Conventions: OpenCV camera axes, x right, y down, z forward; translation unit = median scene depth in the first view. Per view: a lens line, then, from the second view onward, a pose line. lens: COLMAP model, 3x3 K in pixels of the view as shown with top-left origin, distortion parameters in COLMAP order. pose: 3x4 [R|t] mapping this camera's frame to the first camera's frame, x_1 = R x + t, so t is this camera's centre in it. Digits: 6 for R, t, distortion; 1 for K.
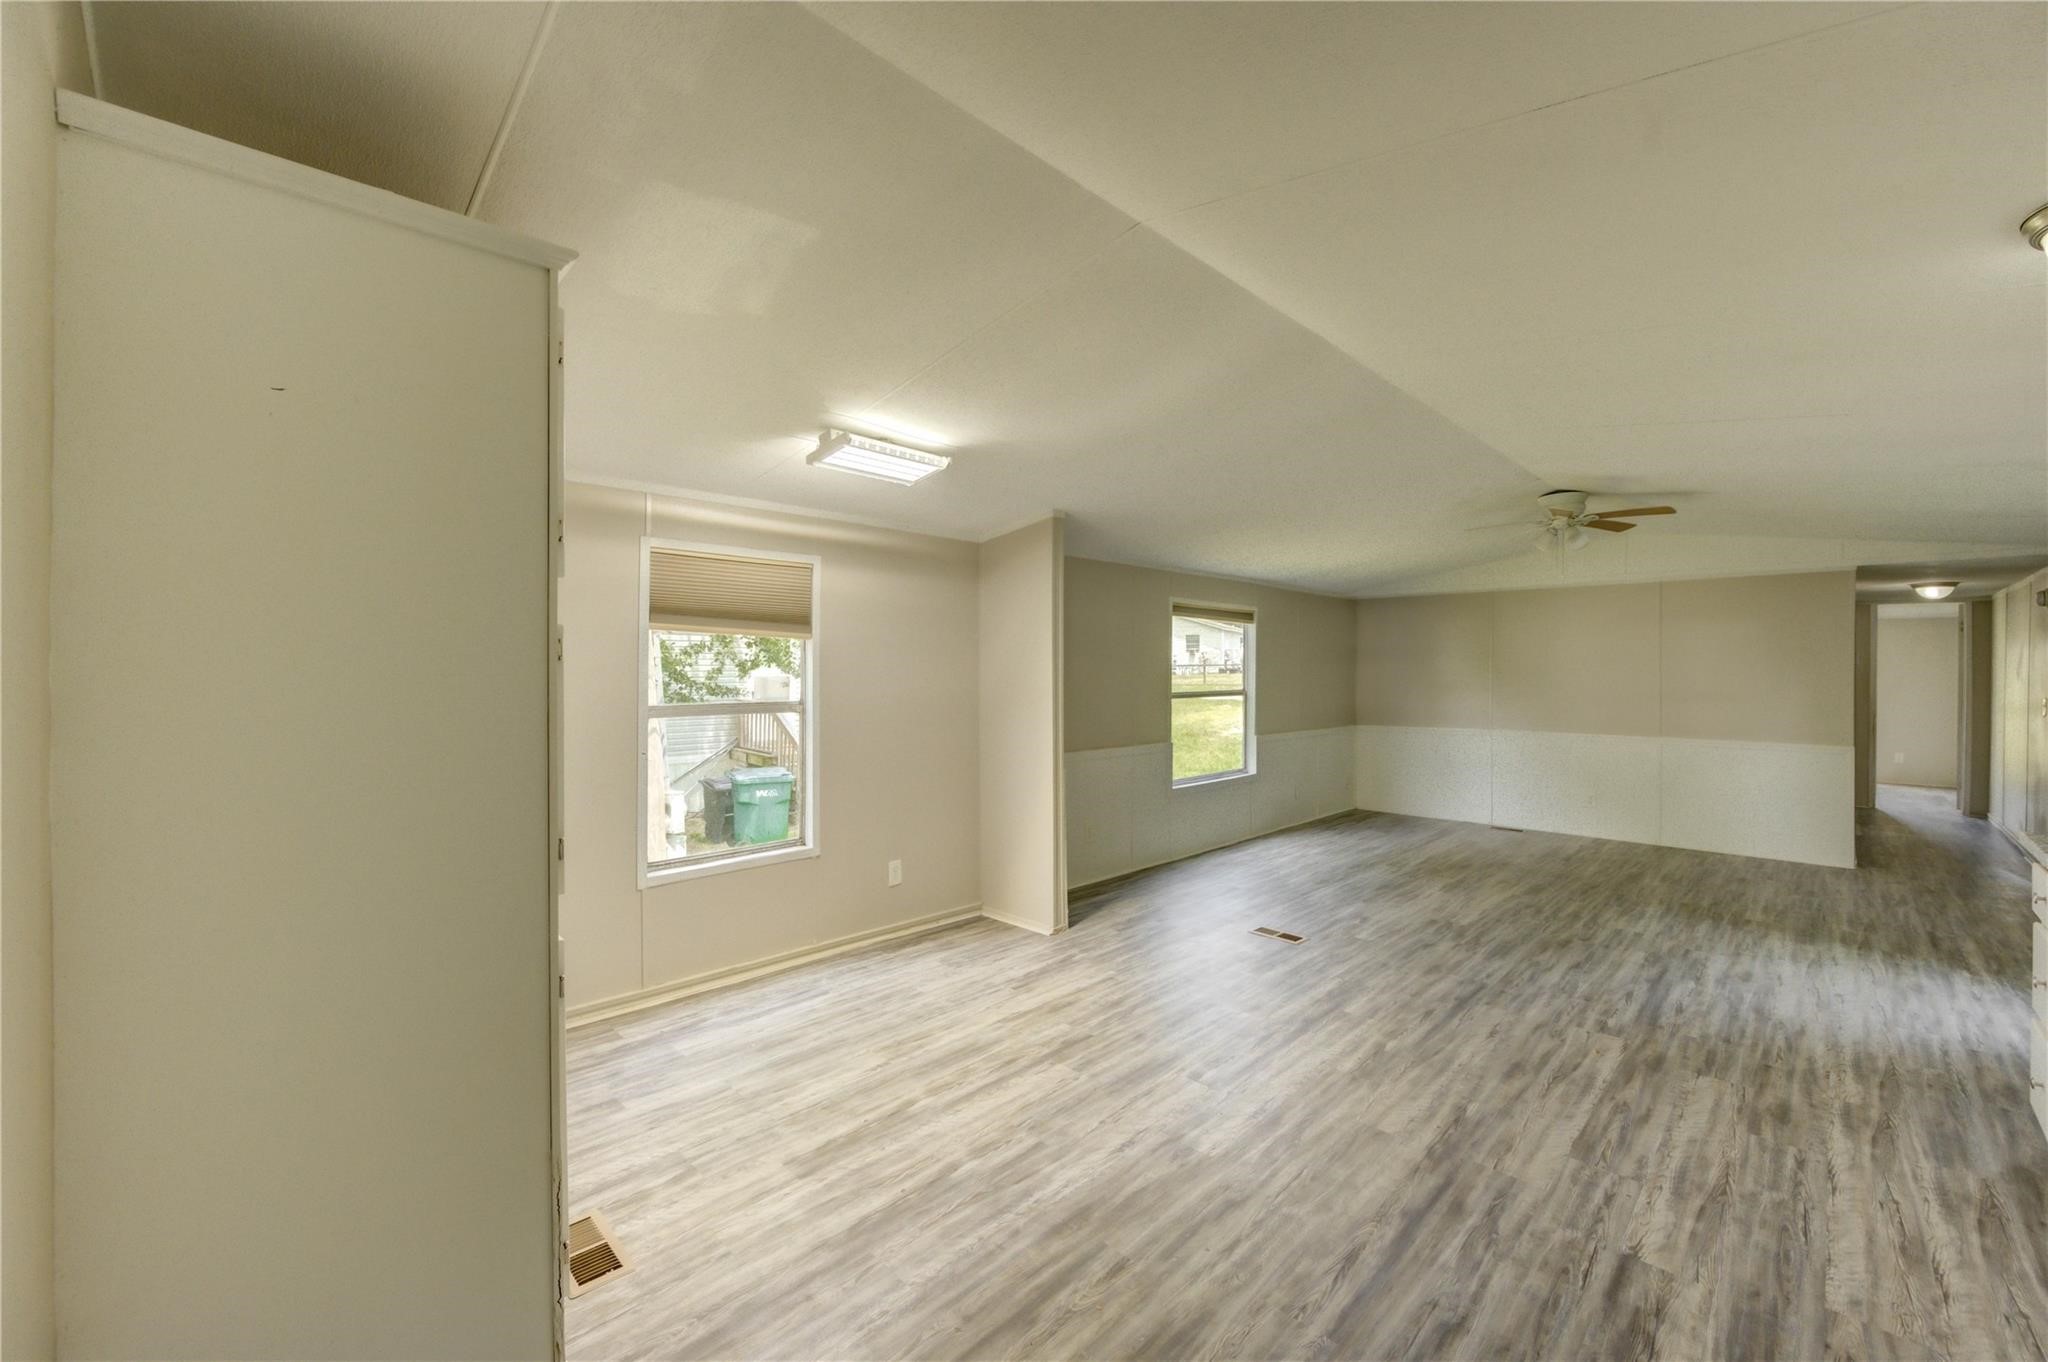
lens RADIAL K [[809.9, 0, 1041.8], [0, 809.9, 666.6], [0, 0, 1]] dist [-0.013726, 0.000353]
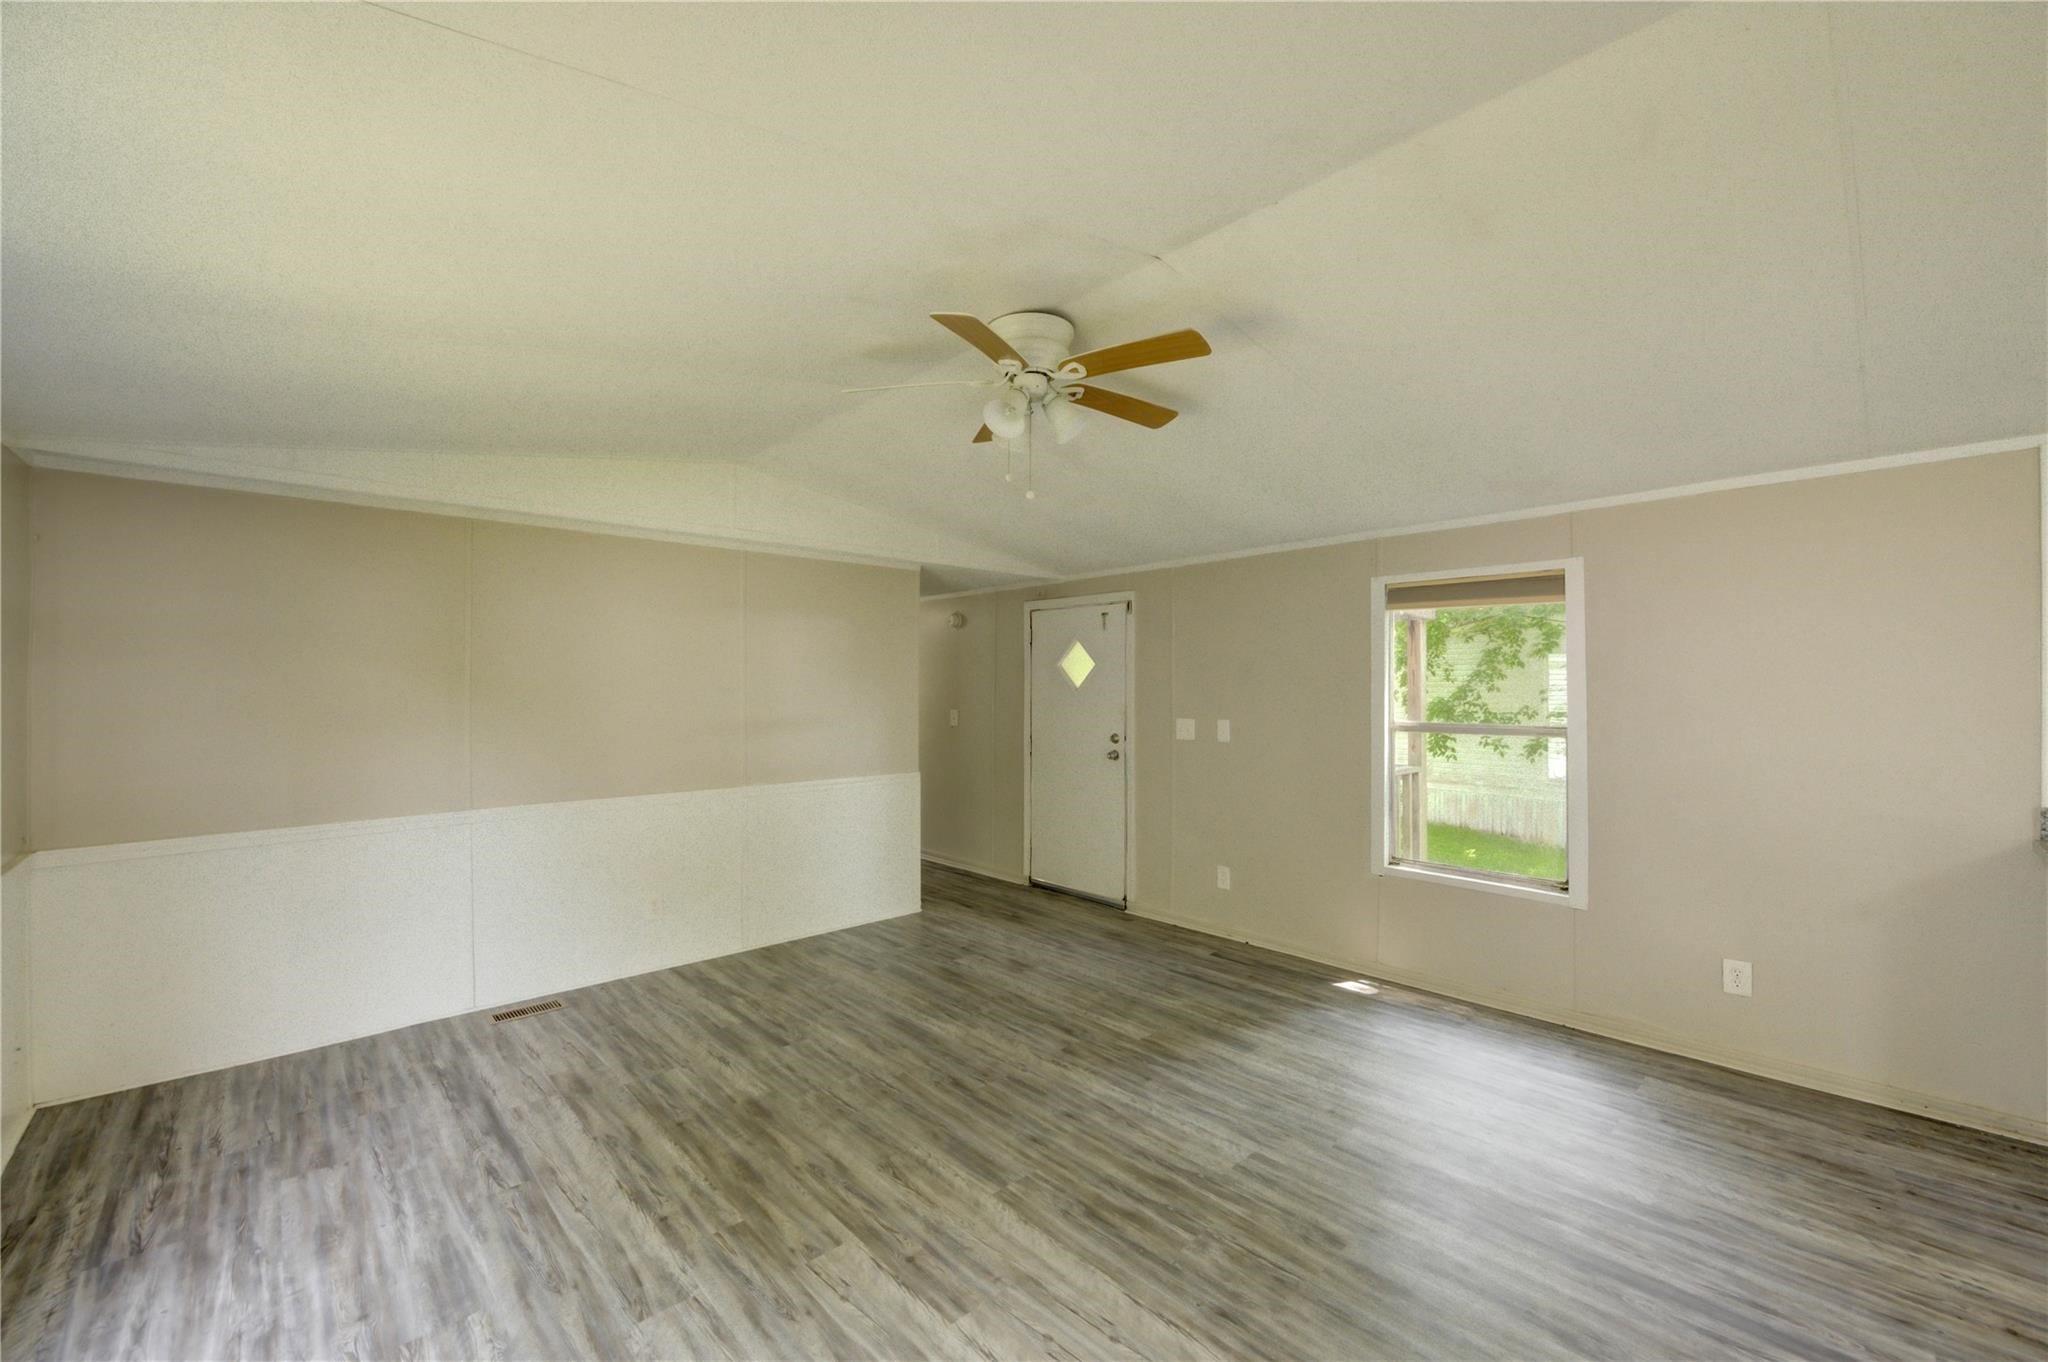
lens RADIAL K [[809.9, 0, 1018.2], [0, 809.9, 678.9], [0, 0, 1]] dist [-0.013726, 0.000353]
pose [[0.047955, 0.007513, 0.998821, 0.257263], [-0.006702, 0.999952, -0.007199, 0.006453], [-0.998827, -0.006349, 0.048003, 1.715266]]
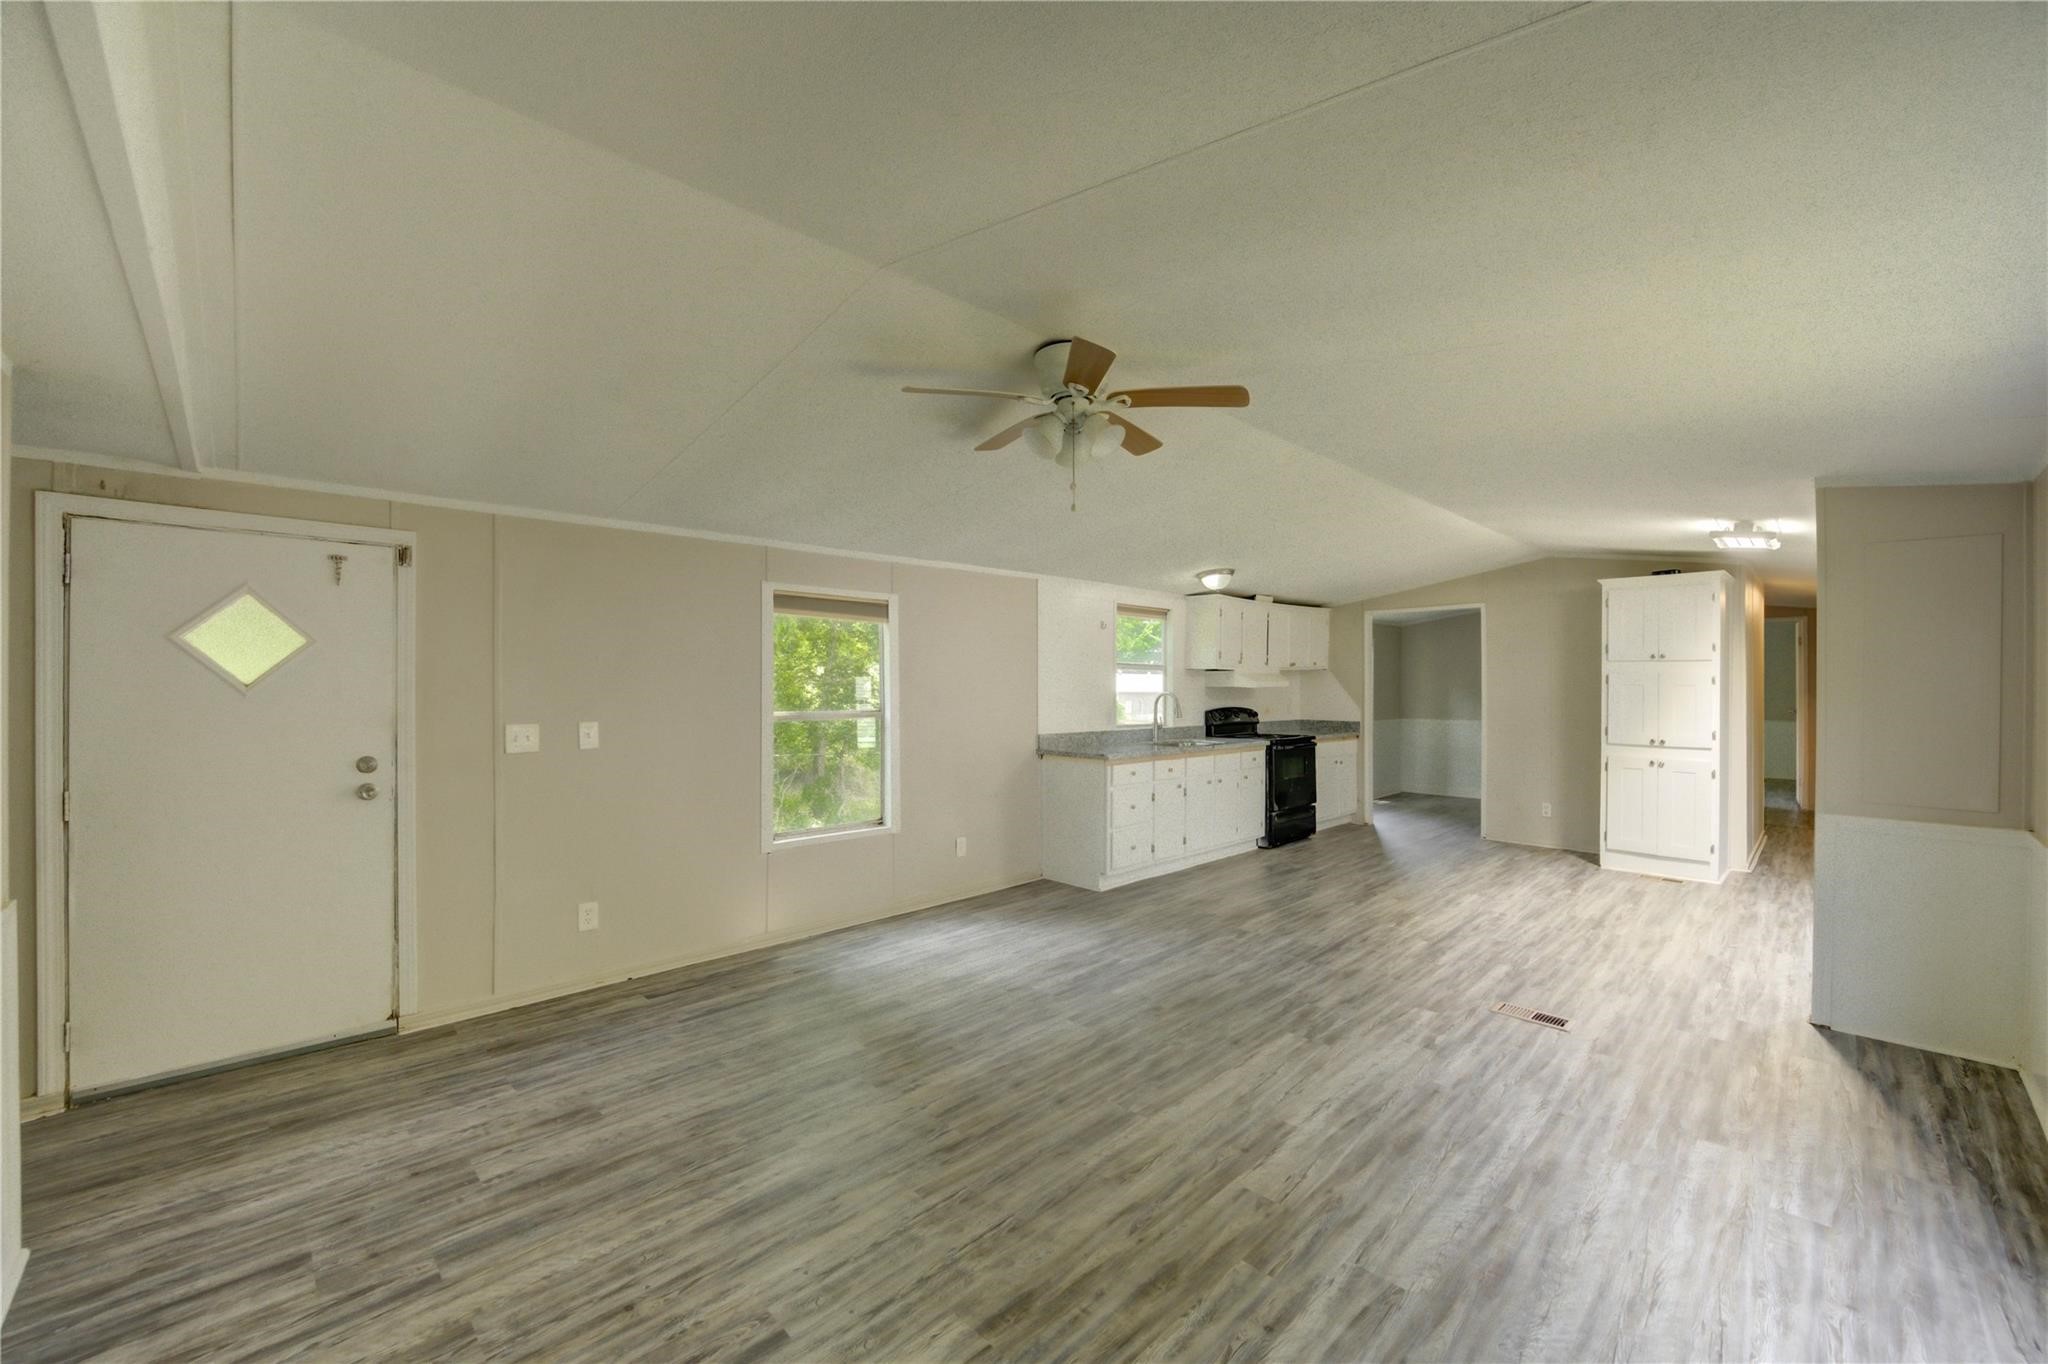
lens RADIAL K [[811.9, 0, 1032.6], [0, 811.9, 679.9], [0, 0, 1]] dist [-0.011025, -0.000029]
pose [[-0.999927, -0.004476, 0.011186, 1.164581], [-0.004593, 0.999935, -0.010455, 0.015472], [-0.011139, -0.010506, -0.999883, 2.698120]]
